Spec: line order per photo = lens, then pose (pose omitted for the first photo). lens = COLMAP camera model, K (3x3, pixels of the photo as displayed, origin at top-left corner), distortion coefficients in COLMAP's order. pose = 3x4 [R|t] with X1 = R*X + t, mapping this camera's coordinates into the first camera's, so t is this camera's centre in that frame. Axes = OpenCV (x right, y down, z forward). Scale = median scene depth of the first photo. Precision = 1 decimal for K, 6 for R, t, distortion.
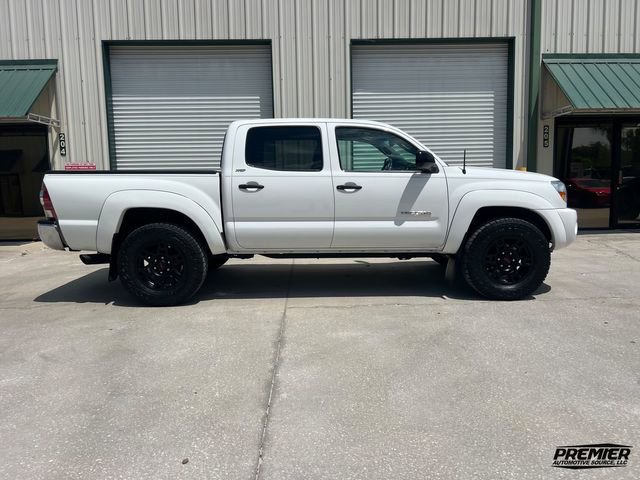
lens RADIAL K [[481.8, 0, 321.2], [0, 481.8, 235.8], [0, 0, 1]] dist [0.044721, -0.047993]
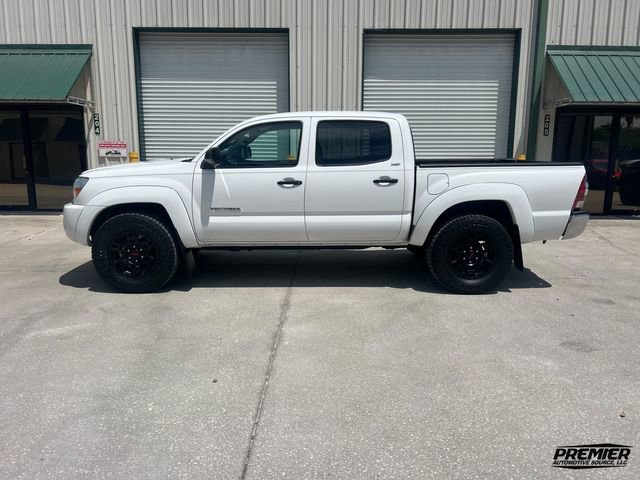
lens RADIAL K [[481.8, 0, 318.7], [0, 481.8, 239.2], [0, 0, 1]] dist [0.044721, -0.047993]
pose [[0.998882, 0.029688, -0.036800, 0.015342], [-0.027272, 0.997543, 0.064524, -0.012774], [0.038625, -0.063449, 0.997237, -0.088617]]
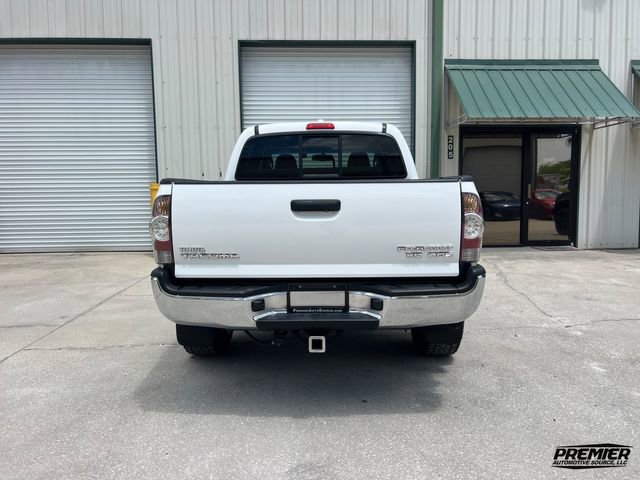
lens RADIAL K [[481.8, 0, 324.8], [0, 481.8, 242.2], [0, 0, 1]] dist [0.044721, -0.047993]
pose [[0.999797, 0.004982, 0.019526, 0.208492], [-0.004909, 0.999981, -0.003824, -0.016504], [-0.019545, 0.003727, 0.999802, 0.070516]]
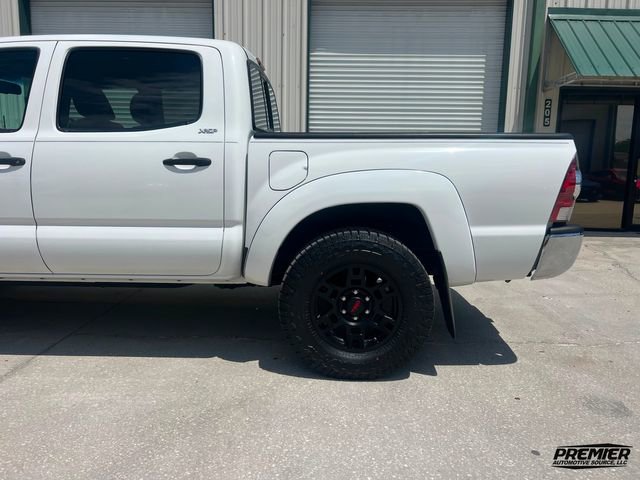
lens RADIAL K [[481.8, 0, 319.2], [0, 481.8, 241.4], [0, 0, 1]] dist [0.044721, -0.047993]
pose [[0.996330, 0.048644, -0.070433, 0.156438], [-0.044997, 0.997608, 0.052473, -0.016842], [0.072818, -0.049111, 0.996135, 0.160506]]
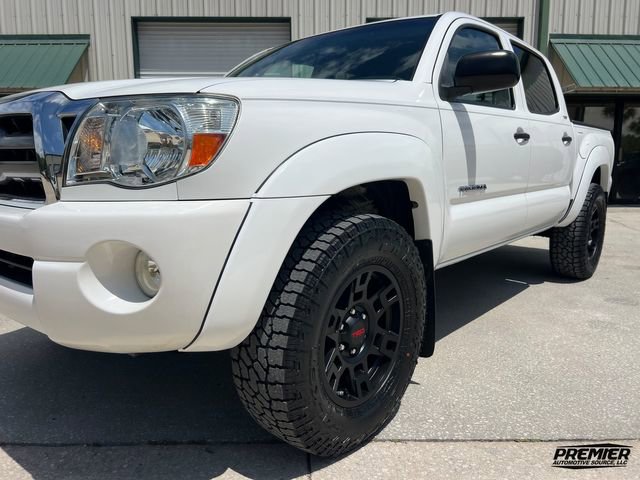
lens RADIAL K [[481.8, 0, 318.5], [0, 481.8, 244.2], [0, 0, 1]] dist [0.044721, -0.047993]
pose [[0.999736, 0.017370, -0.015046, -0.018308], [-0.016610, 0.998651, 0.049193, 0.033370], [0.015880, -0.048930, 0.998676, -0.073682]]
